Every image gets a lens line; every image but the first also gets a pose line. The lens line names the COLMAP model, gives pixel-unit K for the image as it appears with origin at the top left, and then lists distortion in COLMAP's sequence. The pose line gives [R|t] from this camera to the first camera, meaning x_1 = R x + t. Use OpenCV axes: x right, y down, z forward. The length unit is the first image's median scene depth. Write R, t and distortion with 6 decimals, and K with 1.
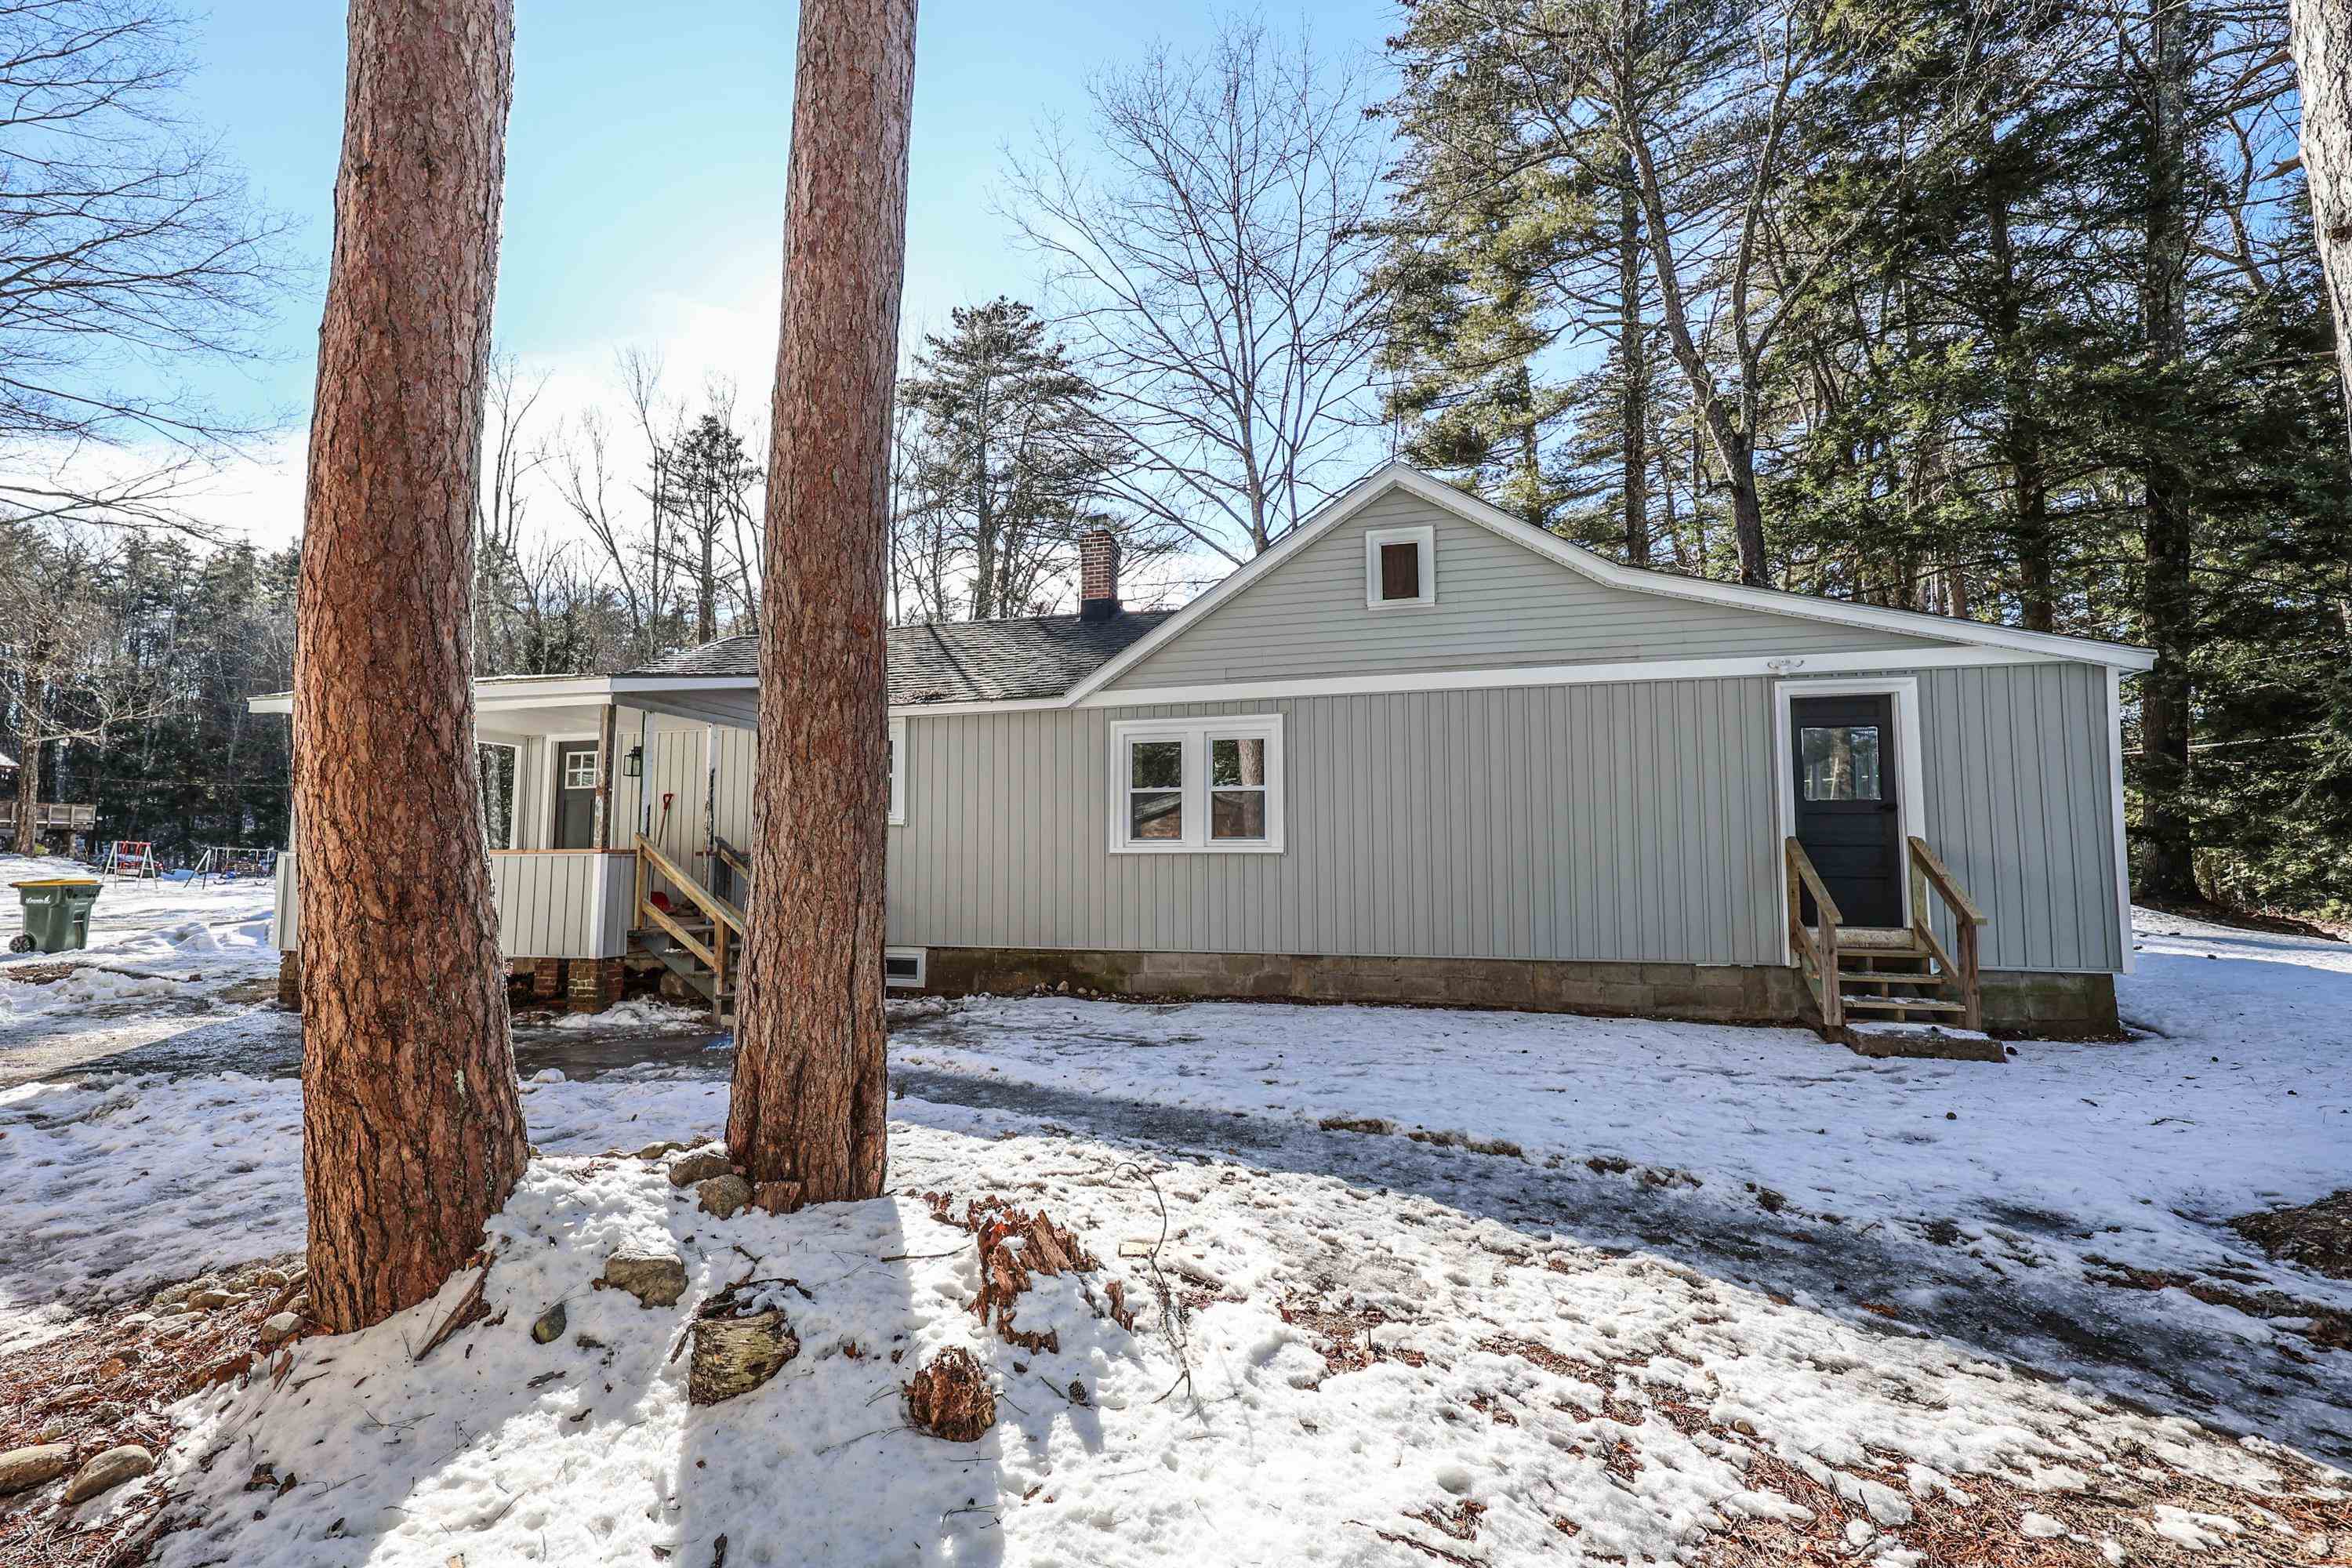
lens RADIAL K [[997.5, 0, 1182.5], [0, 997.5, 779.3], [0, 0, 1]] dist [-0.003419, -0.000381]
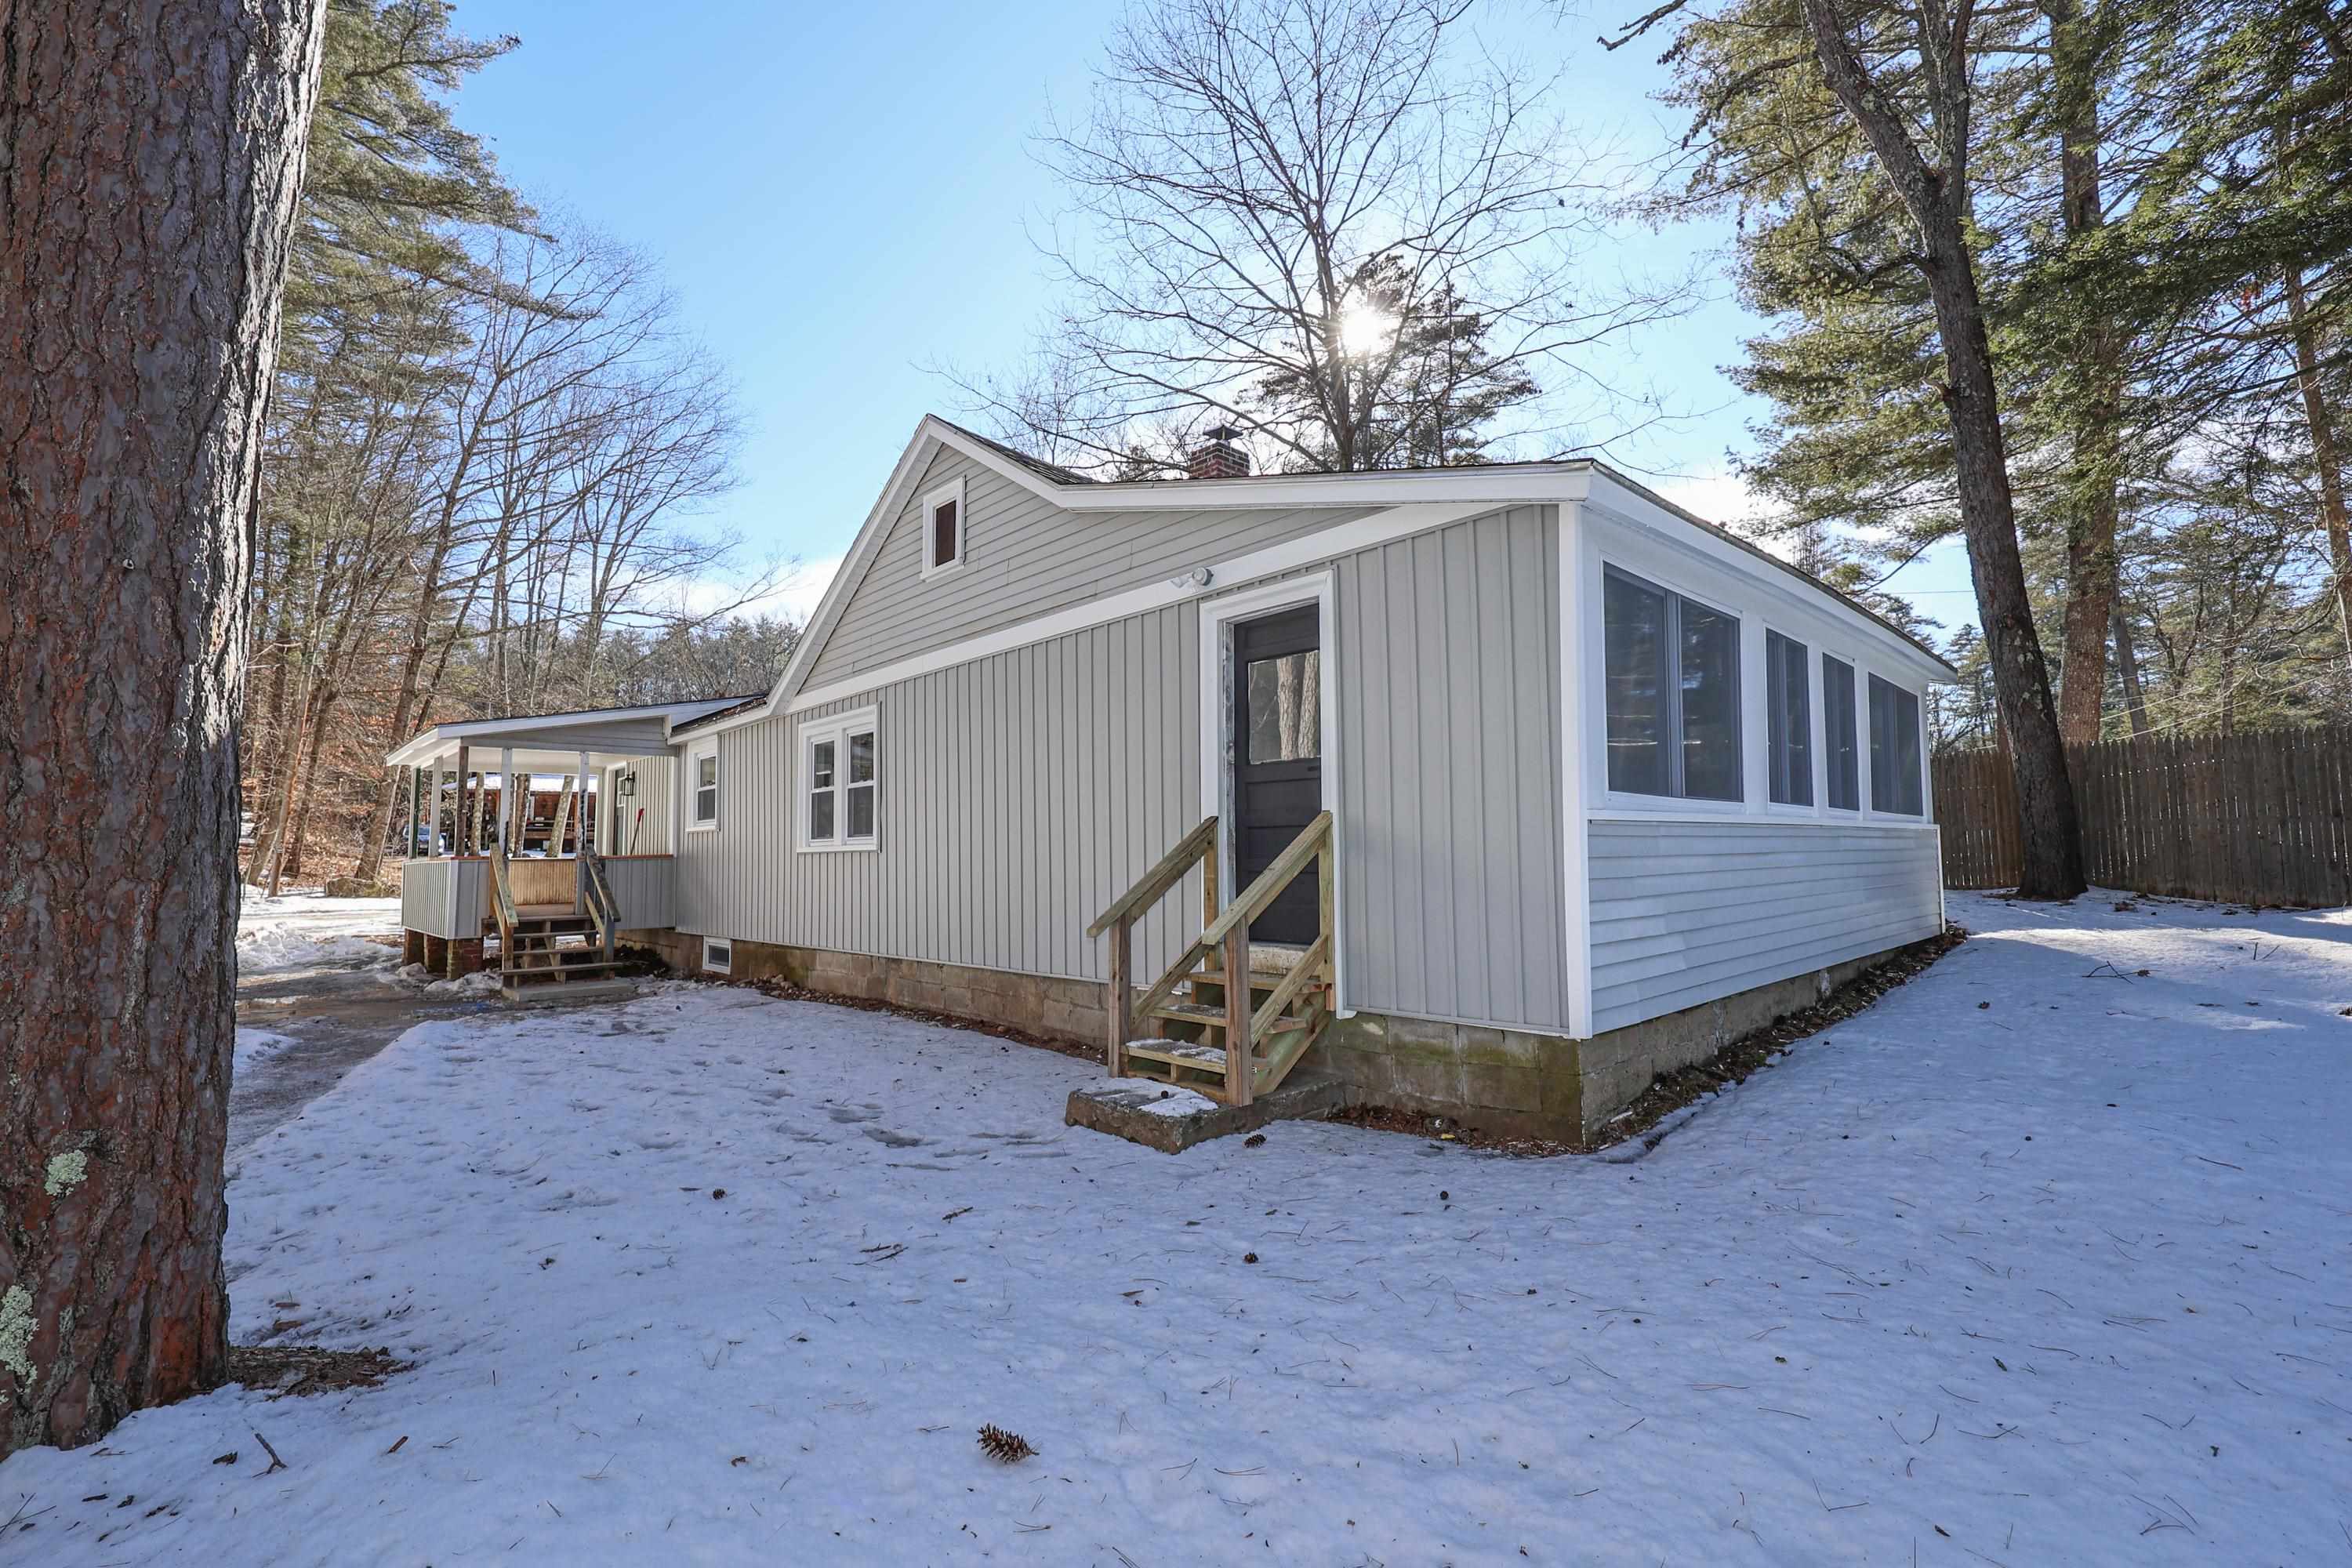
lens RADIAL K [[997.5, 0, 1183.5], [0, 997.5, 789.5], [0, 0, 1]] dist [-0.003419, -0.000381]
pose [[0.868231, -0.044515, -0.494159, 0.861844], [0.045743, 0.998907, -0.009614, 0.039882], [0.494046, -0.014258, 0.869319, 0.333556]]
